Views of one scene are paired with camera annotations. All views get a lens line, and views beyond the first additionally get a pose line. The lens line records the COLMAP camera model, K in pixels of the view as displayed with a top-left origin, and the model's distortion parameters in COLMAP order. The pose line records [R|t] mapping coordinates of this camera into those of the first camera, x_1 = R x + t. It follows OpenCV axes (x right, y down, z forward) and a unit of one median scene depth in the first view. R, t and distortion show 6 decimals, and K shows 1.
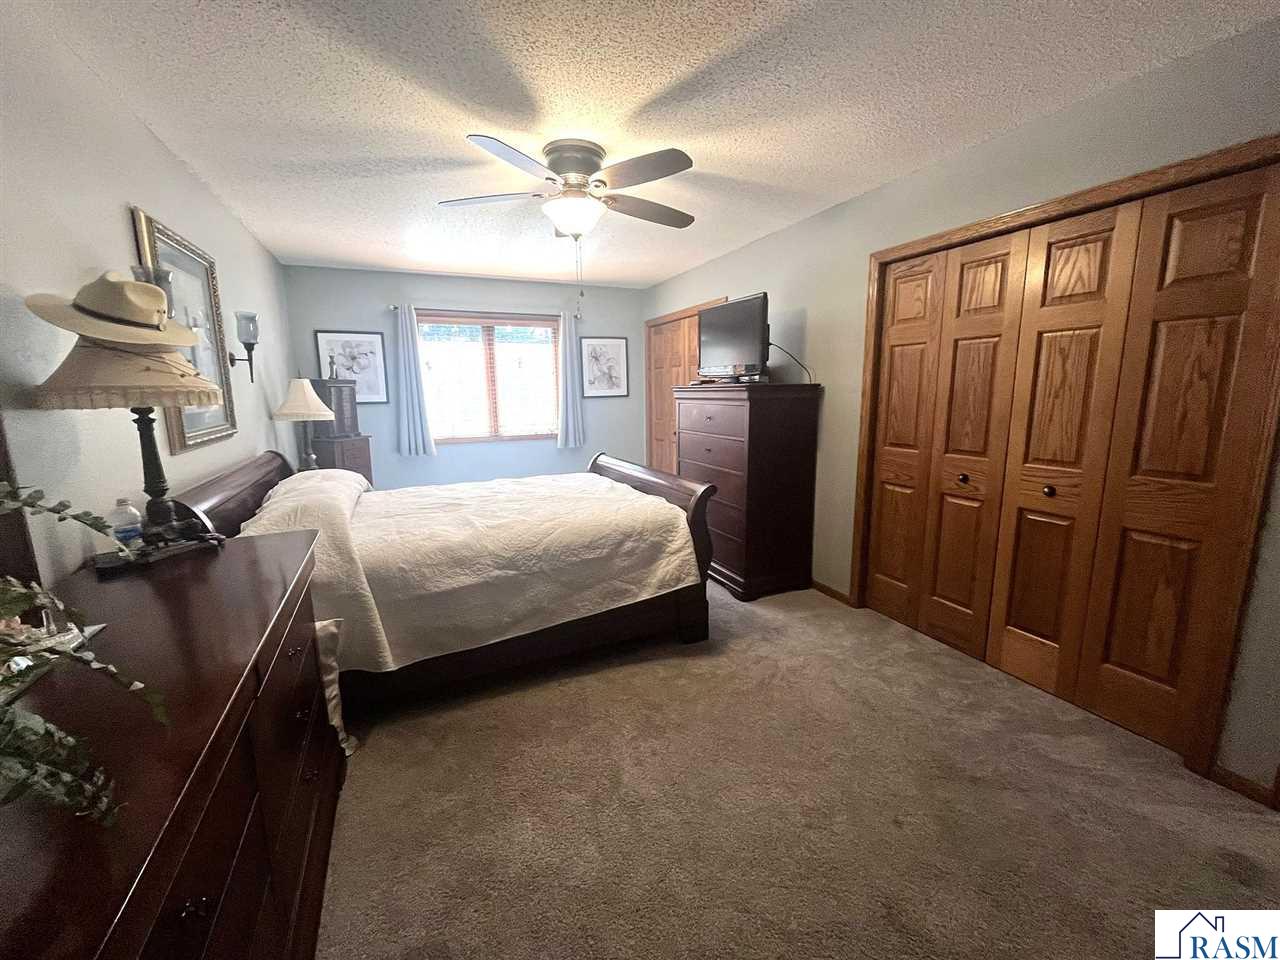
lens RADIAL K [[513.4, 0, 640.0], [0, 513.4, 480.0], [0, 0, 1]] dist [-0.001991, -0.000603]
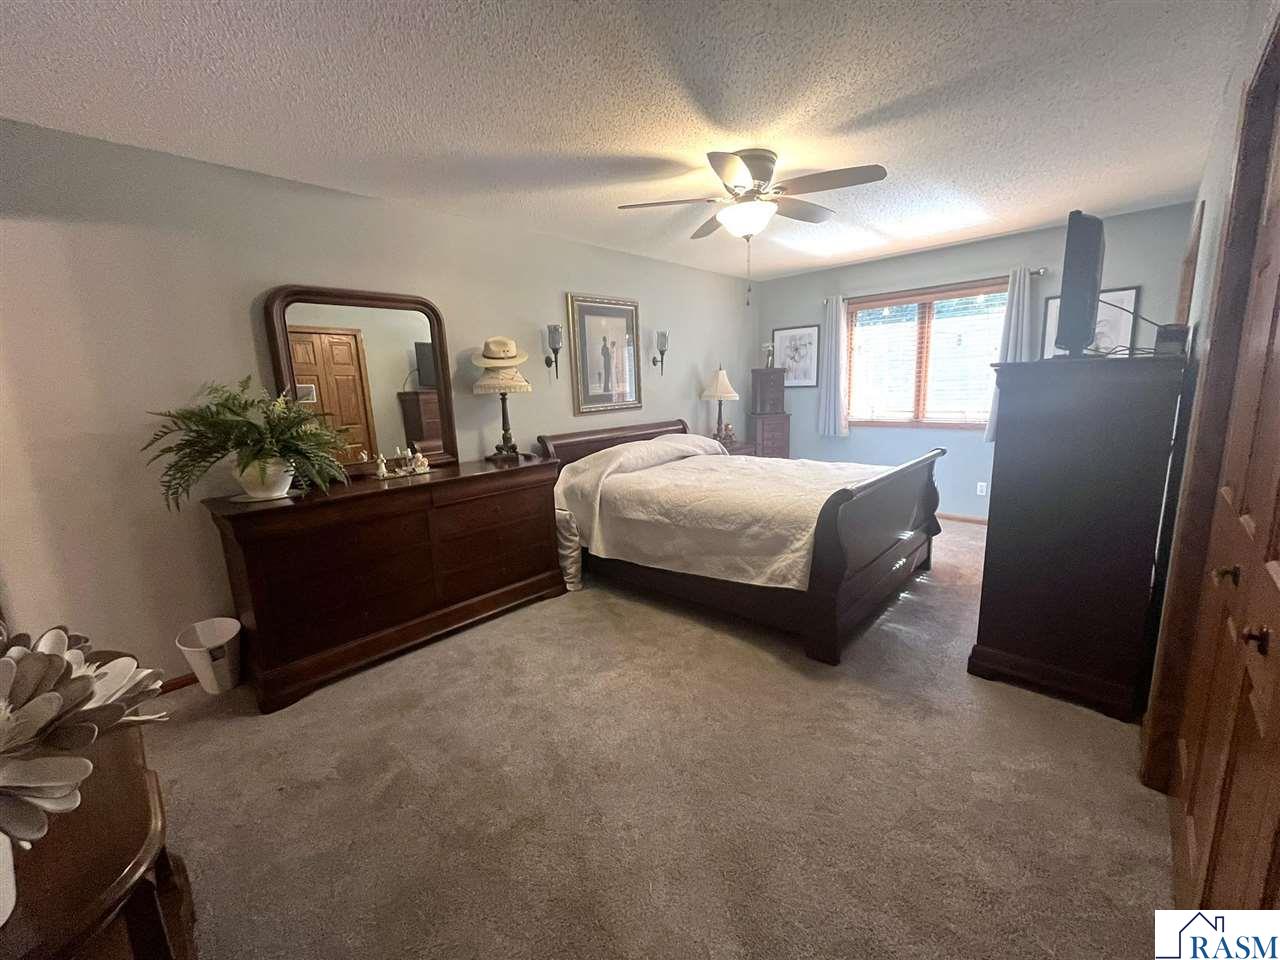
lens RADIAL K [[513.4, 0, 640.0], [0, 513.4, 480.0], [0, 0, 1]] dist [-0.001991, -0.000603]
pose [[0.381239, 0.167886, -0.909105, 0.788282], [-0.130288, 0.983315, 0.126953, -0.069507], [0.915250, 0.070046, 0.396751, 0.356138]]
